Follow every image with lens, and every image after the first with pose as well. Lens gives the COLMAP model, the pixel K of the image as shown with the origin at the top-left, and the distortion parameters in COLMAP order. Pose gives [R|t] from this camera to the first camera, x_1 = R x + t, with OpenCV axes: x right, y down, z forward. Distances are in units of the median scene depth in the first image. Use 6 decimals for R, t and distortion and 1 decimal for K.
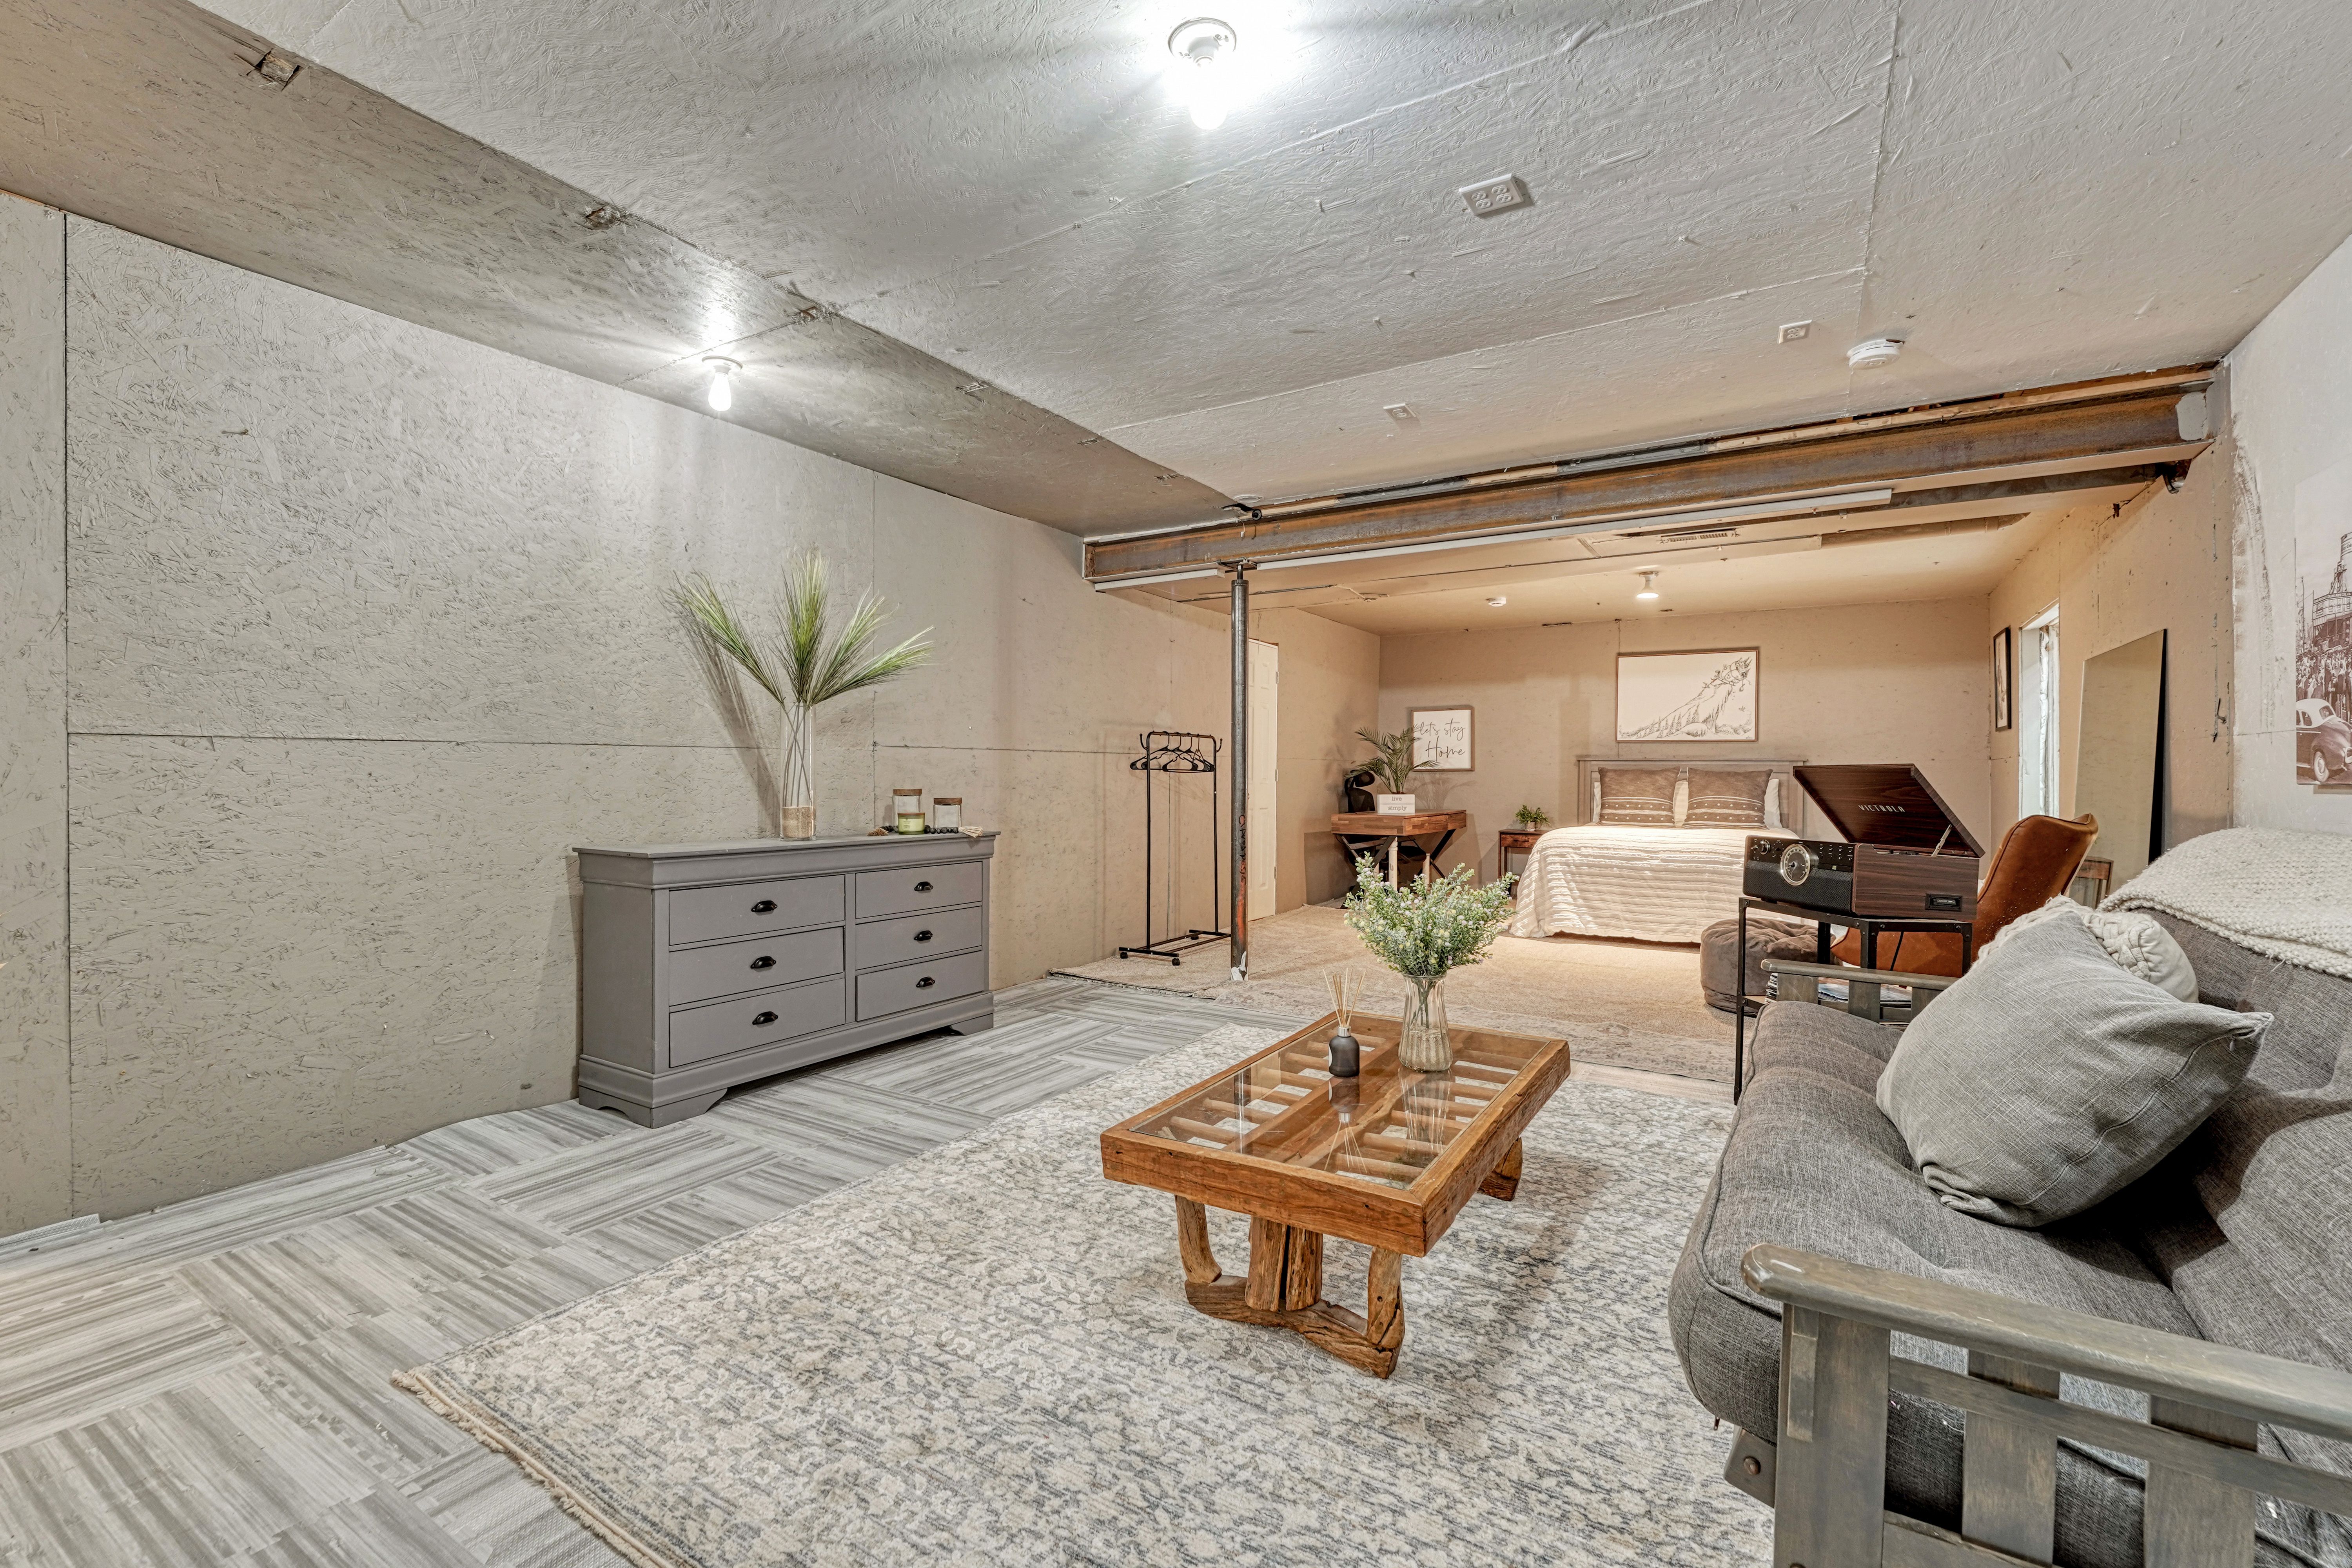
lens RADIAL K [[1017.2, 0, 1160.7], [0, 1017.2, 778.5], [0, 0, 1]] dist [-0.002124, 0.000277]
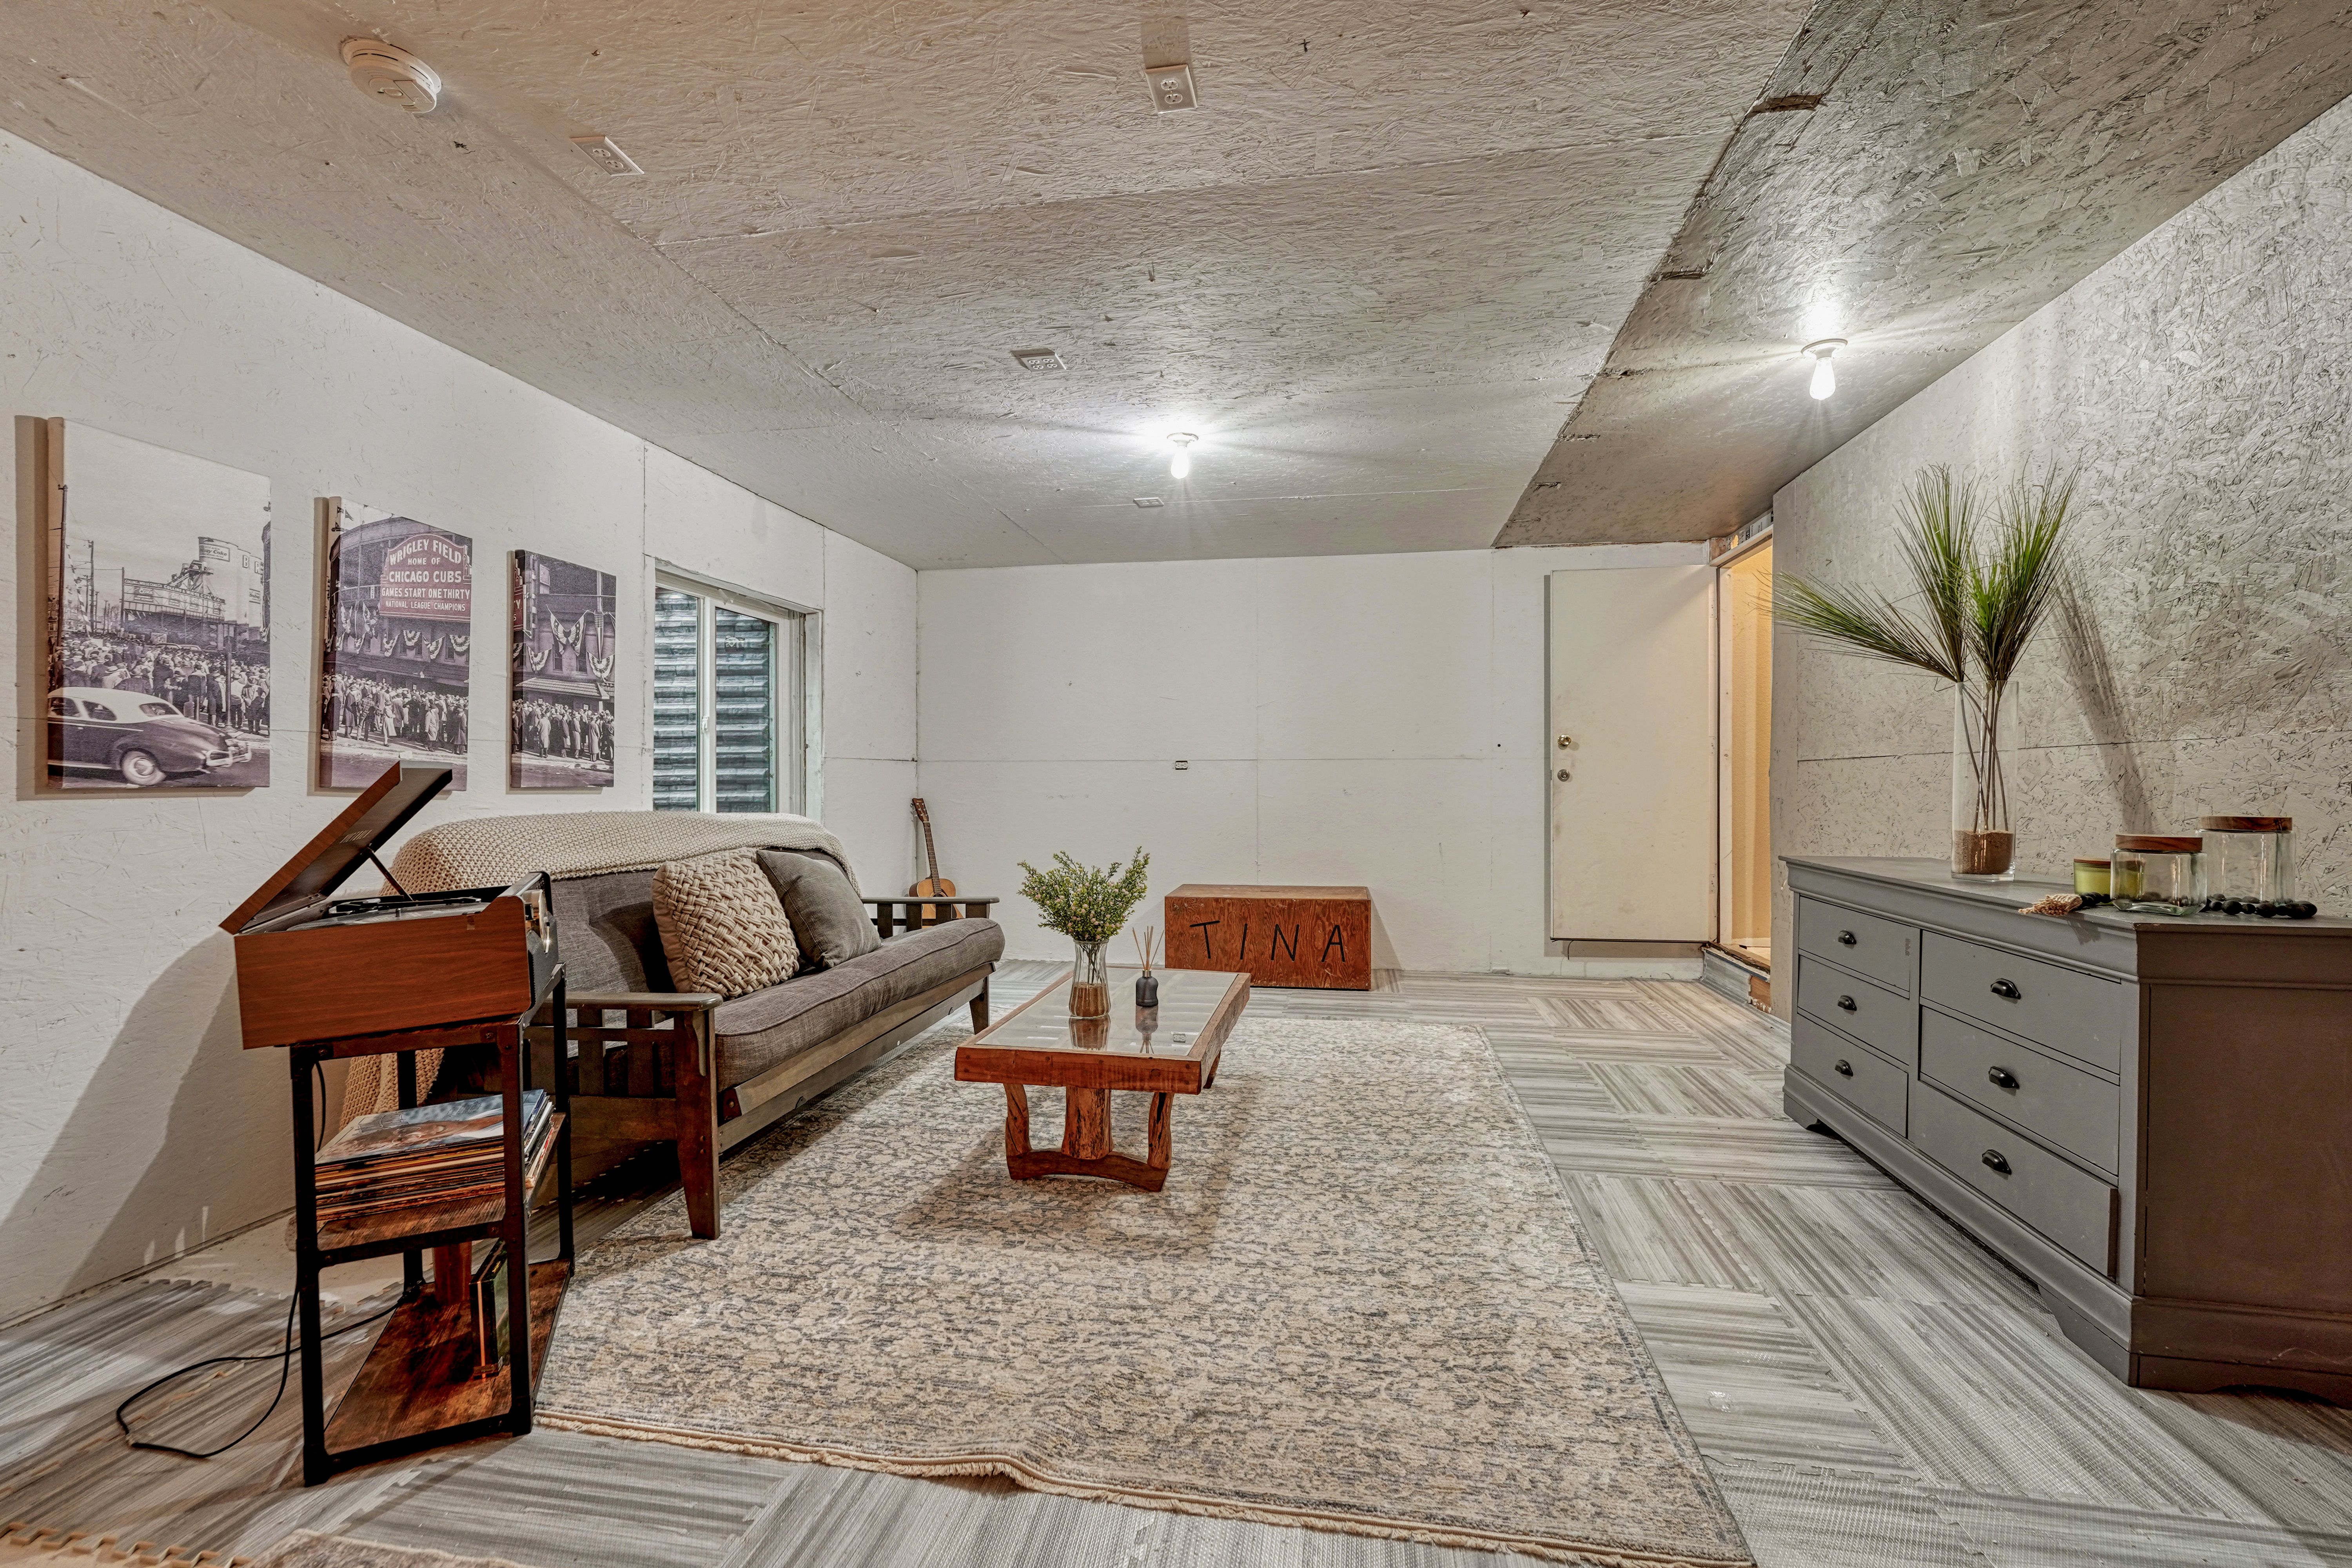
lens RADIAL K [[1017.2, 0, 1160.7], [0, 1017.2, 778.5], [0, 0, 1]] dist [-0.002124, 0.000277]
pose [[-0.929192, -0.004417, -0.369572, 0.213304], [-0.006003, 0.999977, 0.003141, -0.003076], [0.369550, 0.005137, -0.929197, 0.728147]]
